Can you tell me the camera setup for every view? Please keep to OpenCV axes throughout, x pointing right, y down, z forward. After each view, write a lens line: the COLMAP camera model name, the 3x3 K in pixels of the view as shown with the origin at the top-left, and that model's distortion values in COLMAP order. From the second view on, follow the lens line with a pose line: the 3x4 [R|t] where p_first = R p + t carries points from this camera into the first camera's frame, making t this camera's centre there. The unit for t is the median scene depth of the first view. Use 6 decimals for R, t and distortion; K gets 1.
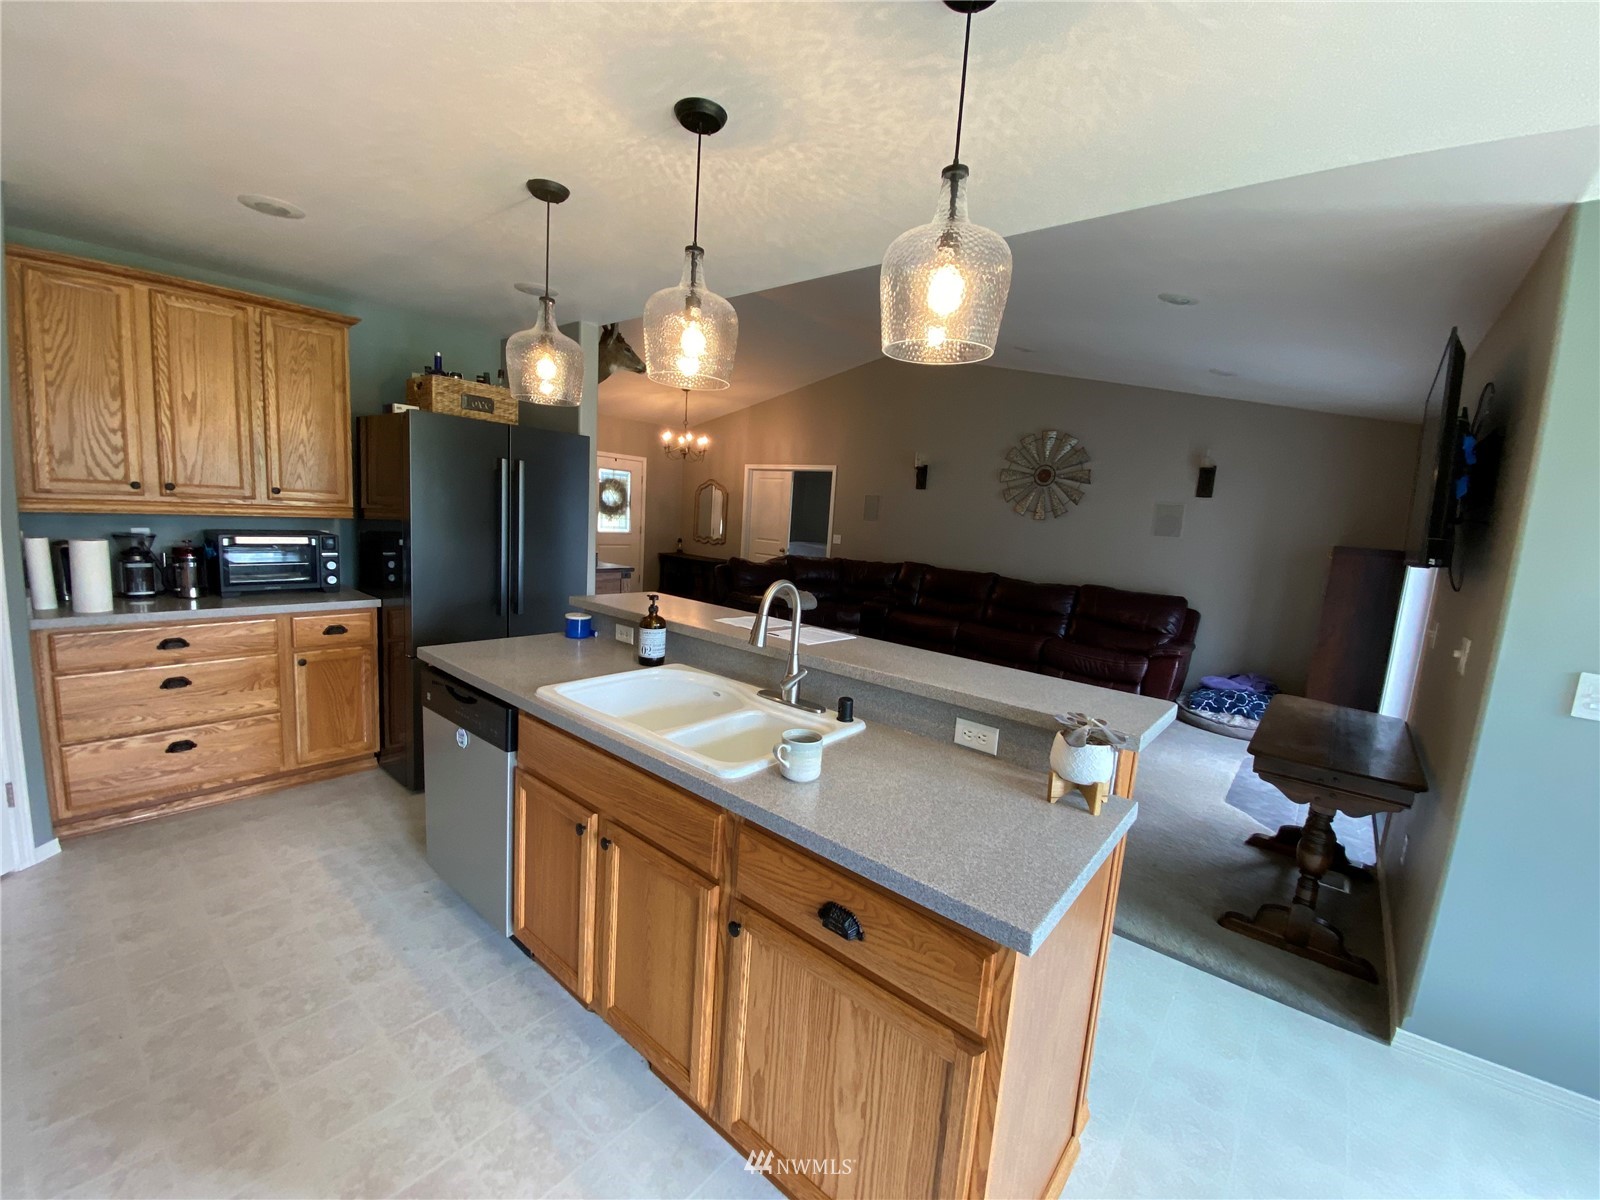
lens RADIAL K [[657.6, 0, 793.0], [0, 657.6, 605.0], [0, 0, 1]] dist [0.031542, -0.024106]
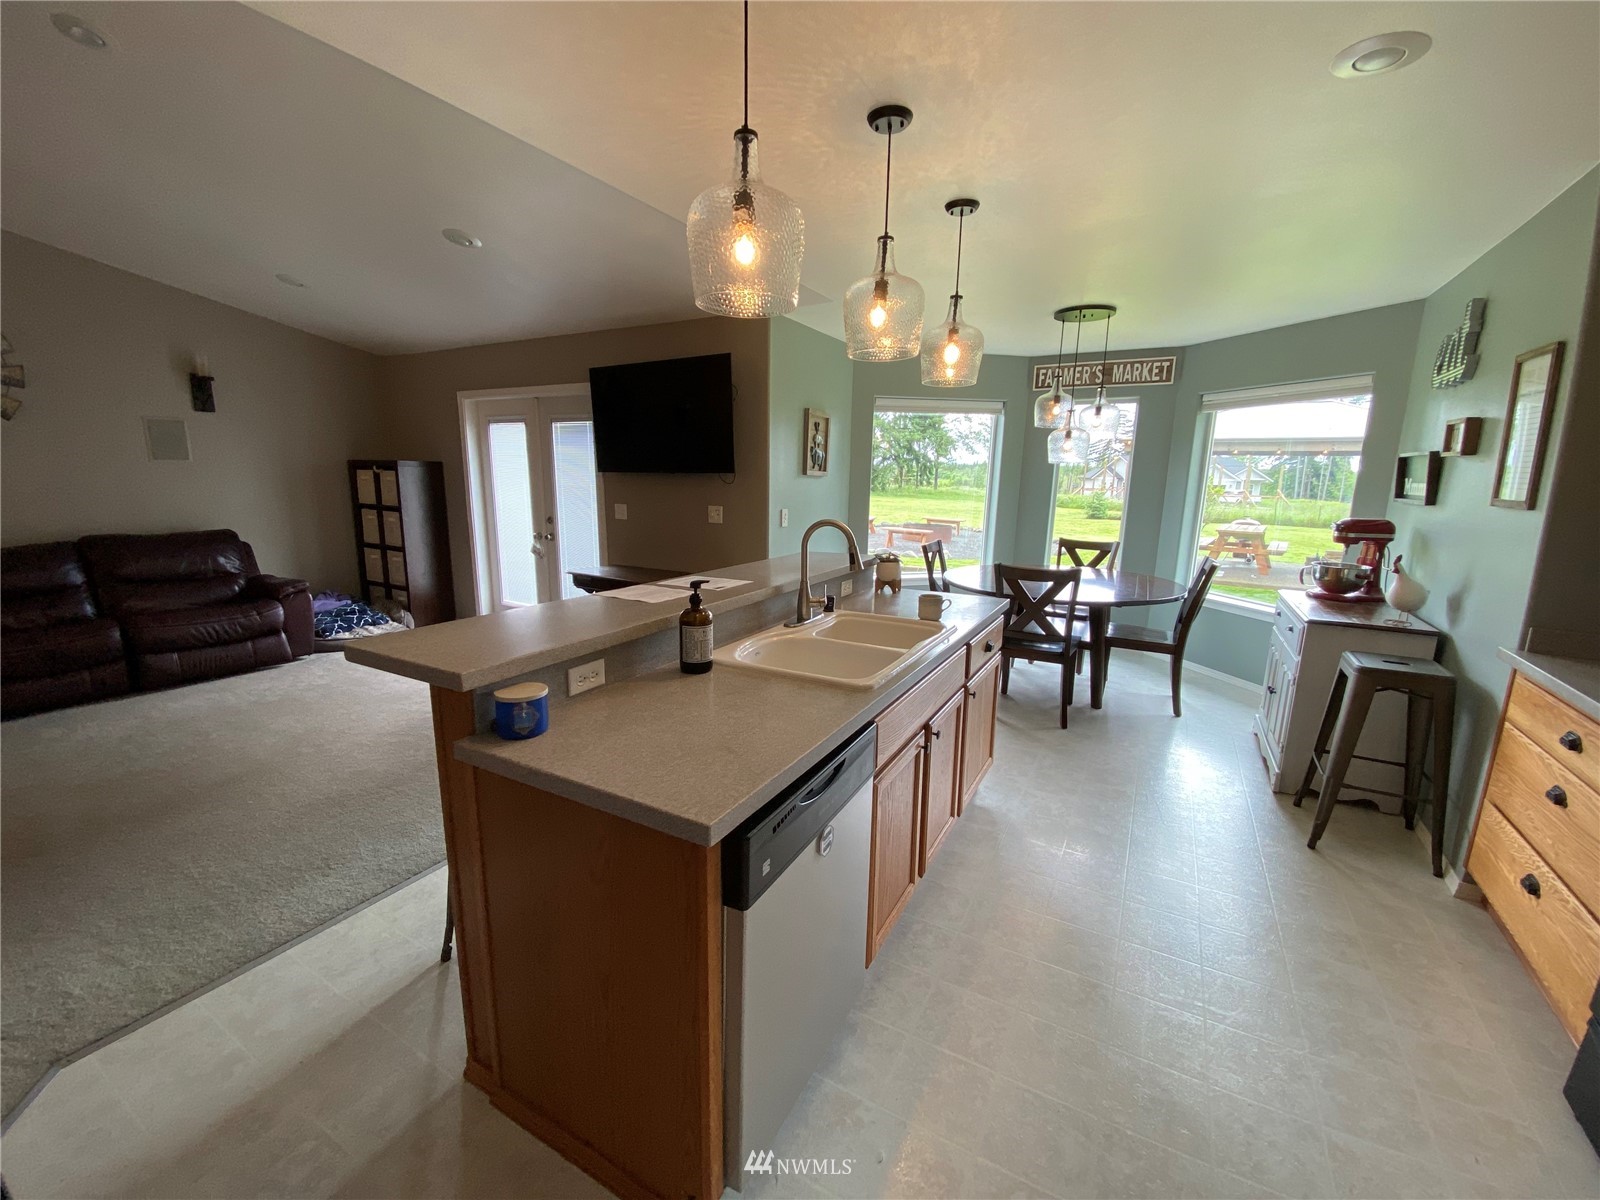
lens RADIAL K [[657.6, 0, 793.0], [0, 657.6, 605.0], [0, 0, 1]] dist [0.031542, -0.024106]
pose [[-0.193124, -0.262982, 0.945274, -0.879847], [0.116079, 0.950521, 0.288158, -0.179560], [-0.974284, 0.165376, -0.153042, 0.917275]]
